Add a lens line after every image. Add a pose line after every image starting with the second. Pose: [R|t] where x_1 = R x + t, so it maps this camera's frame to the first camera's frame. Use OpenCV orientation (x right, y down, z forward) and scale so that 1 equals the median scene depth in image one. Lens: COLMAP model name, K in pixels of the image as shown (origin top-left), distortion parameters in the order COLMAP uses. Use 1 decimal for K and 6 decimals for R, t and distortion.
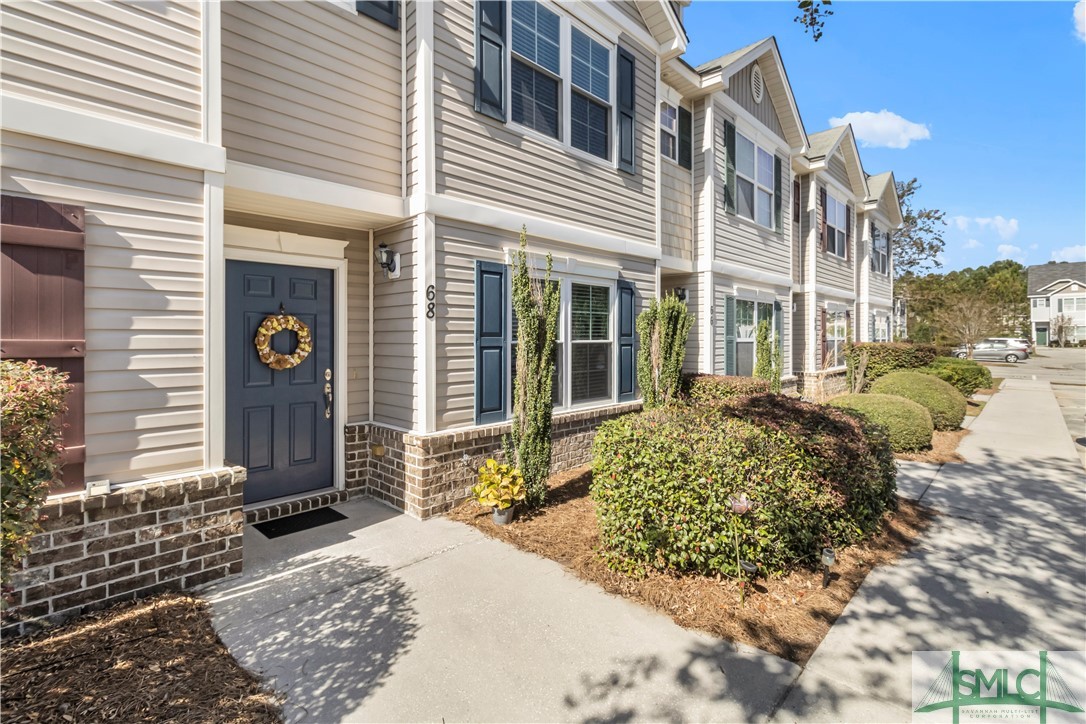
lens RADIAL K [[509.0, 0, 548.6], [0, 509.0, 337.8], [0, 0, 1]] dist [0.004448, -0.000043]
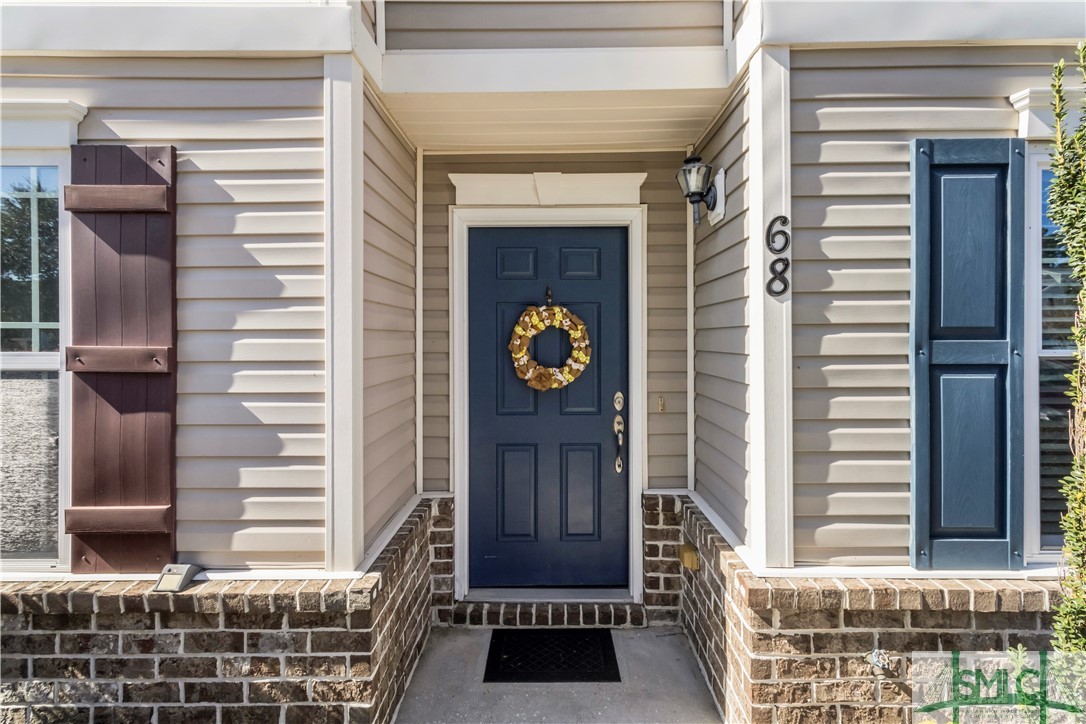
lens RADIAL K [[509.0, 0, 548.6], [0, 509.0, 337.8], [0, 0, 1]] dist [0.004448, -0.000043]
pose [[0.685308, -0.001447, -0.728252, -0.054512], [0.002323, 0.999997, 0.000200, -0.004079], [0.728250, -0.001829, 0.685309, 0.562853]]
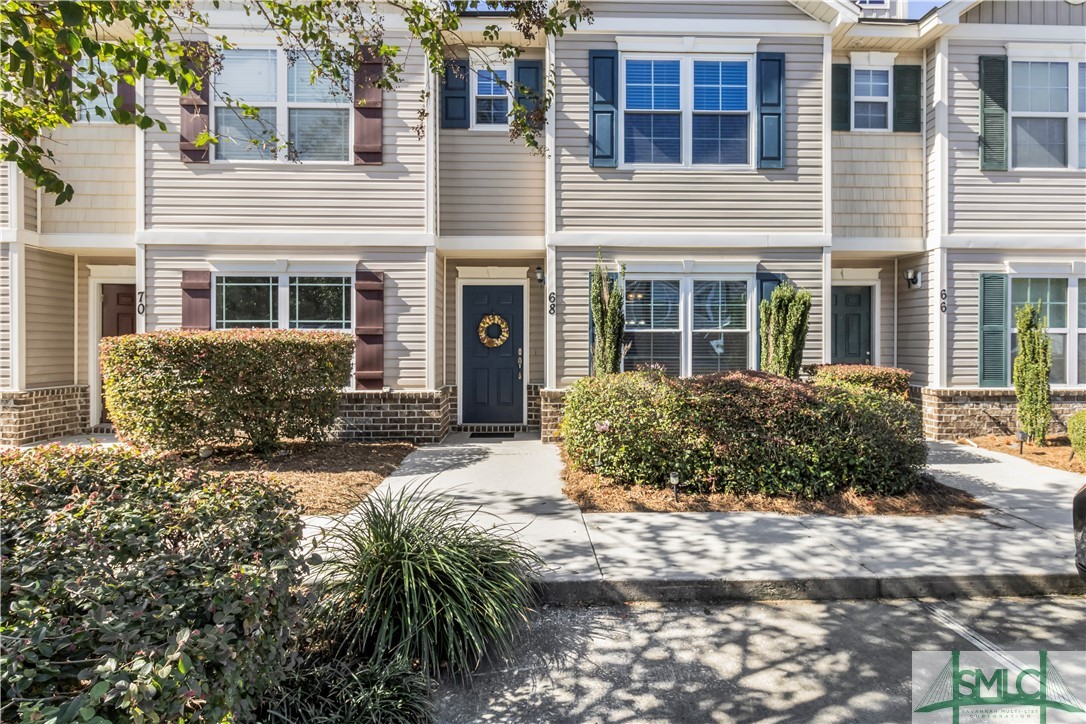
lens RADIAL K [[568.4, 0, 540.8], [0, 568.4, 342.6], [0, 0, 1]] dist [-0.011347, -0.000777]
pose [[0.706115, 0.001949, -0.708095, 0.930600], [-0.001326, 0.999998, 0.001430, 0.043930], [0.708096, -0.000071, 0.706116, -0.220927]]
